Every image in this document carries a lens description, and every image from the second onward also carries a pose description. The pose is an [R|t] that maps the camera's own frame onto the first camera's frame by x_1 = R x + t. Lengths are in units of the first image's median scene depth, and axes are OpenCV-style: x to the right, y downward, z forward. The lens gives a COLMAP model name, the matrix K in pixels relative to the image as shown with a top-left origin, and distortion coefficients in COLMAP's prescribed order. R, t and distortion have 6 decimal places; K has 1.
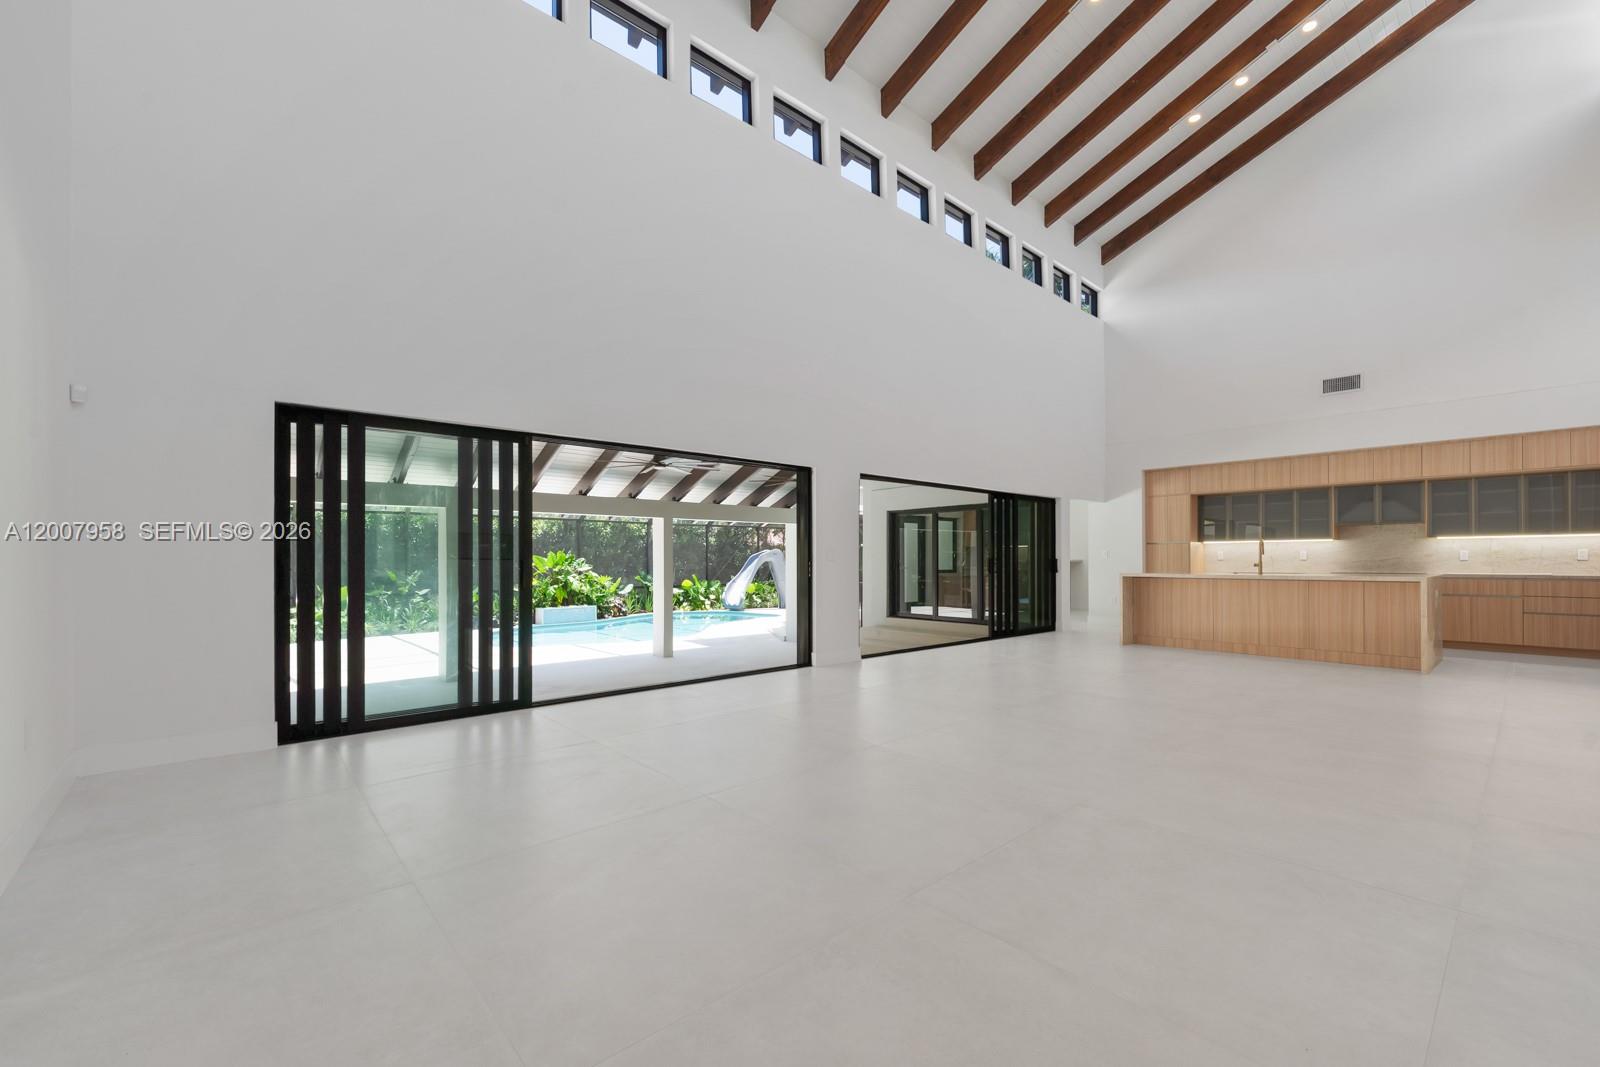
lens RADIAL K [[647.9, 0, 793.7], [0, 647.9, 544.3], [0, 0, 1]] dist [-0.001188, -0.000284]
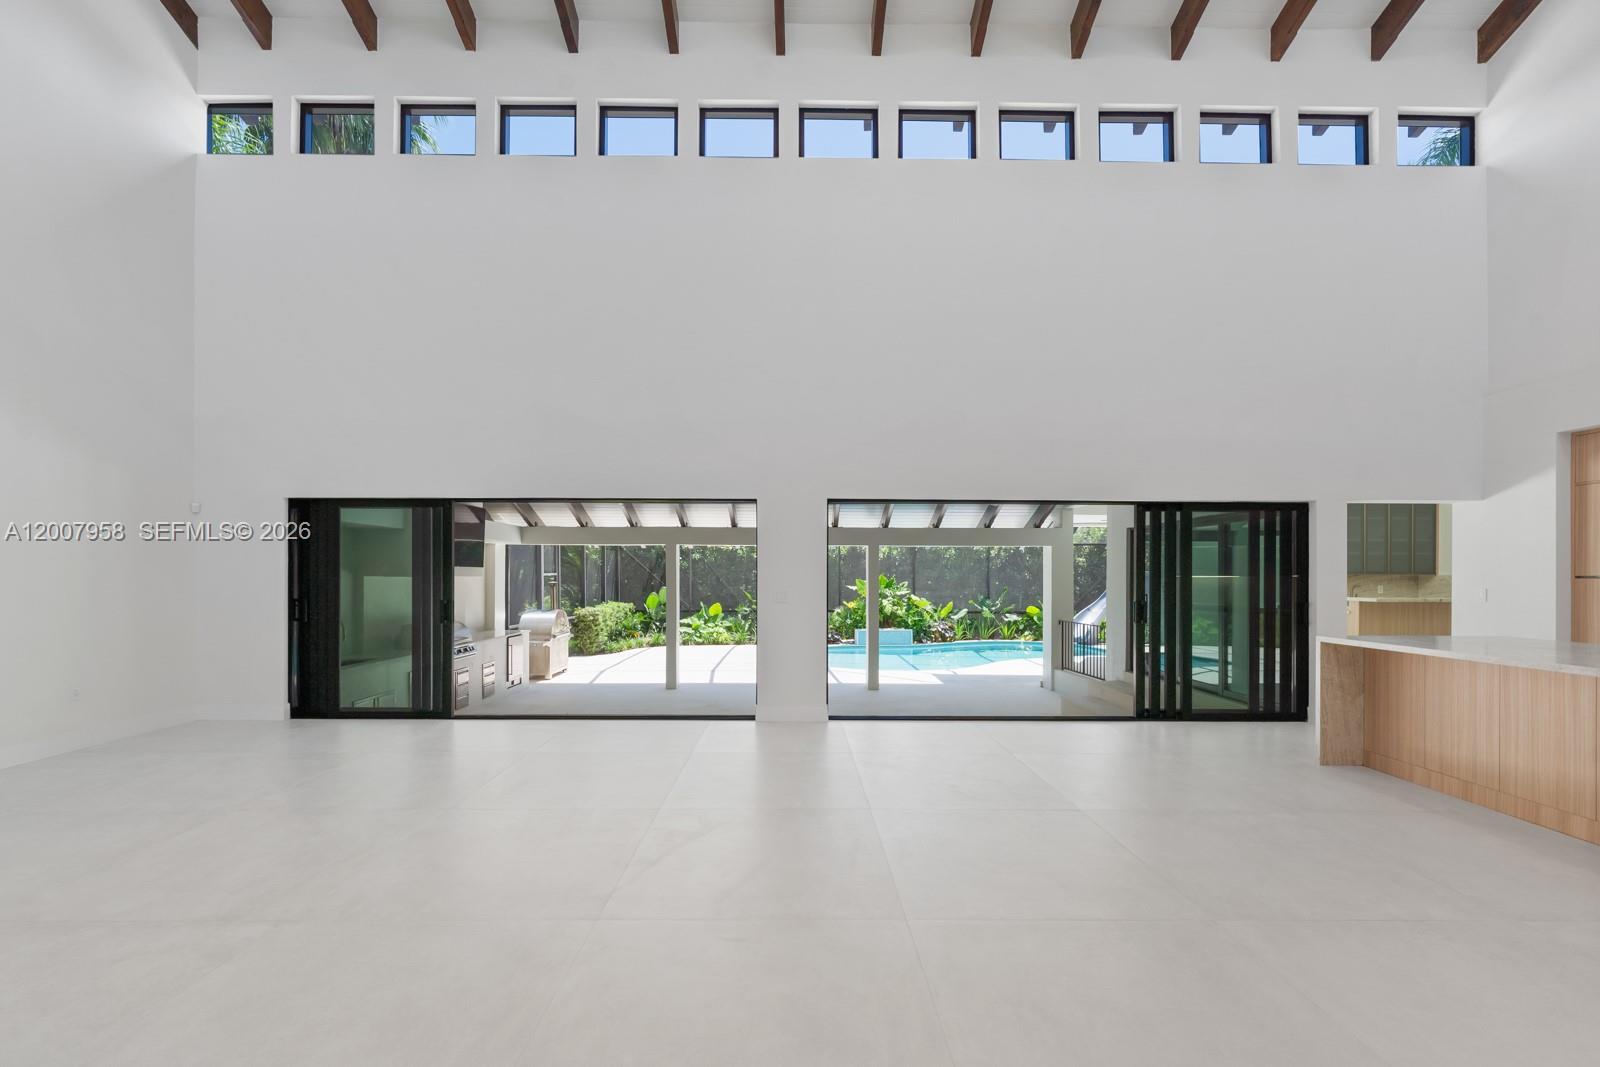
lens RADIAL K [[647.9, 0, 748.8], [0, 647.9, 570.3], [0, 0, 1]] dist [-0.001188, -0.000284]
pose [[0.759001, -0.002924, -0.651083, 0.159821], [0.010467, 0.999915, 0.007711, -0.007259], [0.651005, -0.012667, 0.758967, 0.080751]]
